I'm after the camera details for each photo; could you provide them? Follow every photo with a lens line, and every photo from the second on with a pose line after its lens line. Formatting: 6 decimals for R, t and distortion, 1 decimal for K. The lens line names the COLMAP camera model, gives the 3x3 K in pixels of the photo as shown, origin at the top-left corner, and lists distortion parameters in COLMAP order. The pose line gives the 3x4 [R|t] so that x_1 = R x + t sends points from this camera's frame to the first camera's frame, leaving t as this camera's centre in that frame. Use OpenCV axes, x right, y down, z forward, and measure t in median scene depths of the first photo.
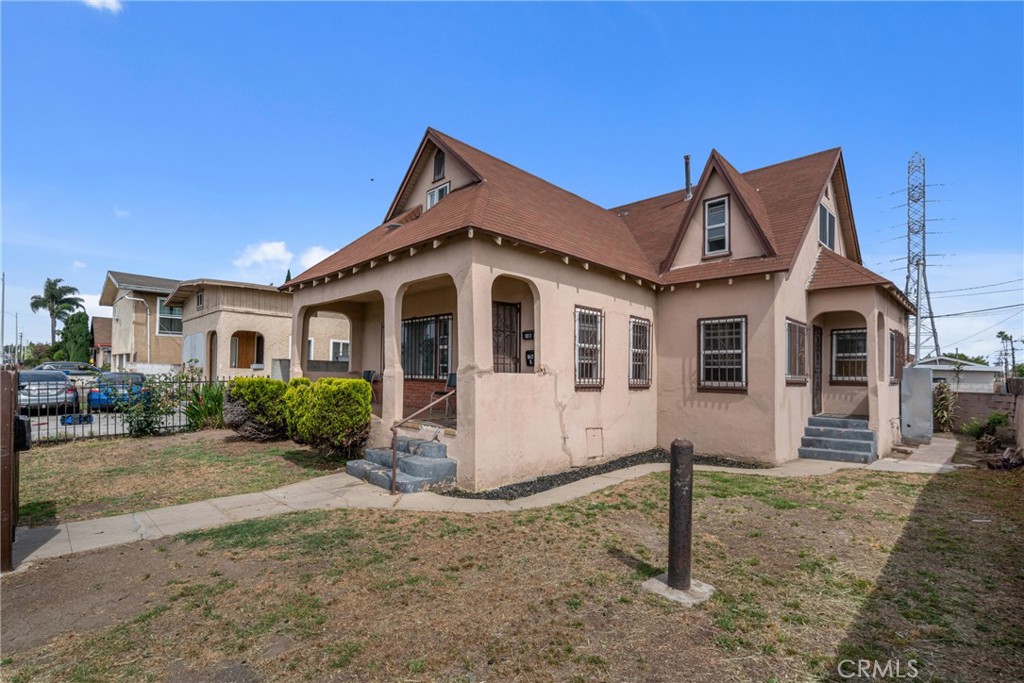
lens RADIAL K [[473.7, 0, 514.1], [0, 473.7, 359.9], [0, 0, 1]] dist [-0.010649, 0.002321]
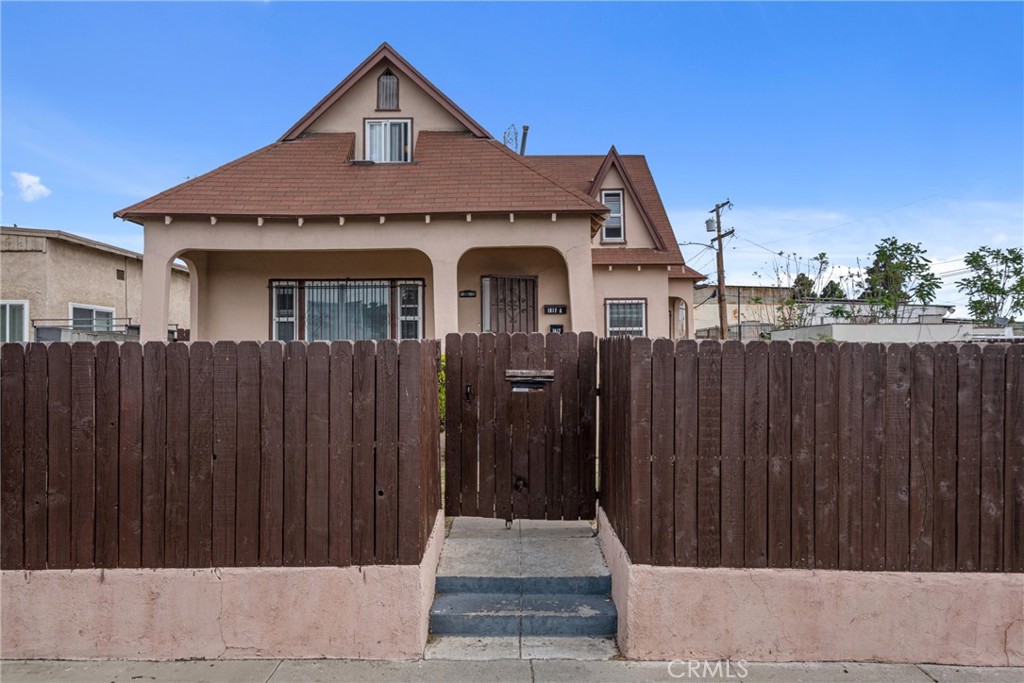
lens RADIAL K [[678.7, 0, 514.0], [0, 678.7, 340.9], [0, 0, 1]] dist [0.007173, 0.001203]
pose [[0.709122, 0.000201, 0.705086, -0.812237], [0.000659, 0.999999, -0.000949, 0.011805], [-0.705086, 0.001138, 0.709121, 0.034365]]
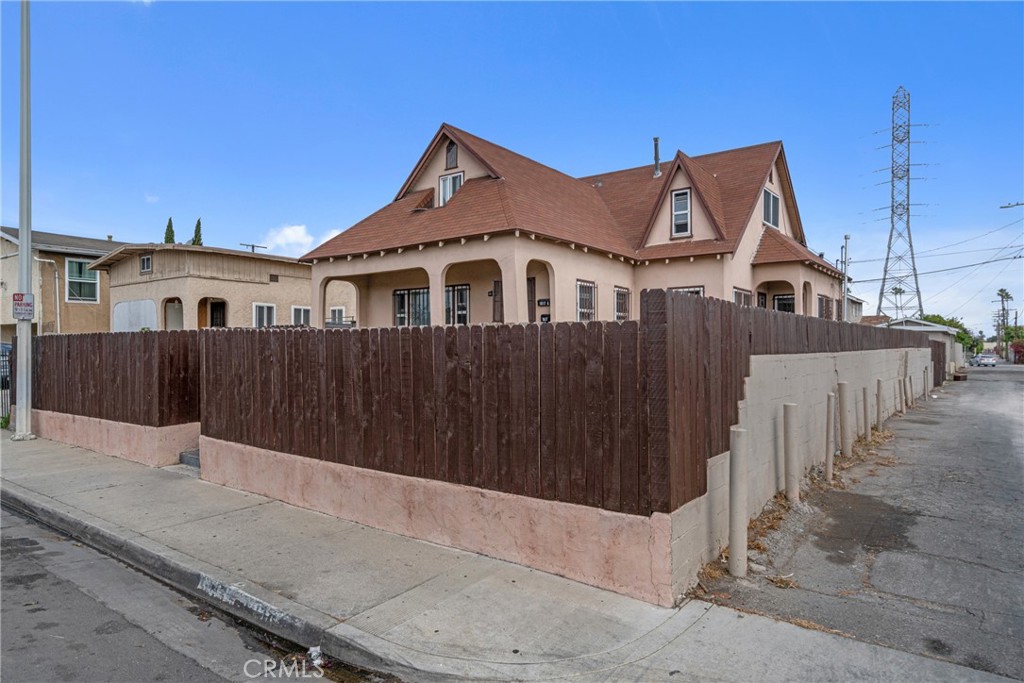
lens RADIAL K [[624.7, 0, 512.0], [0, 624.7, 341.1], [0, 0, 1]] dist [0.010764, -0.001939]
pose [[0.990766, -0.015297, 0.134715, -0.223921], [0.012619, 0.999706, 0.020706, 0.013023], [-0.134992, -0.018815, 0.990668, -0.539305]]
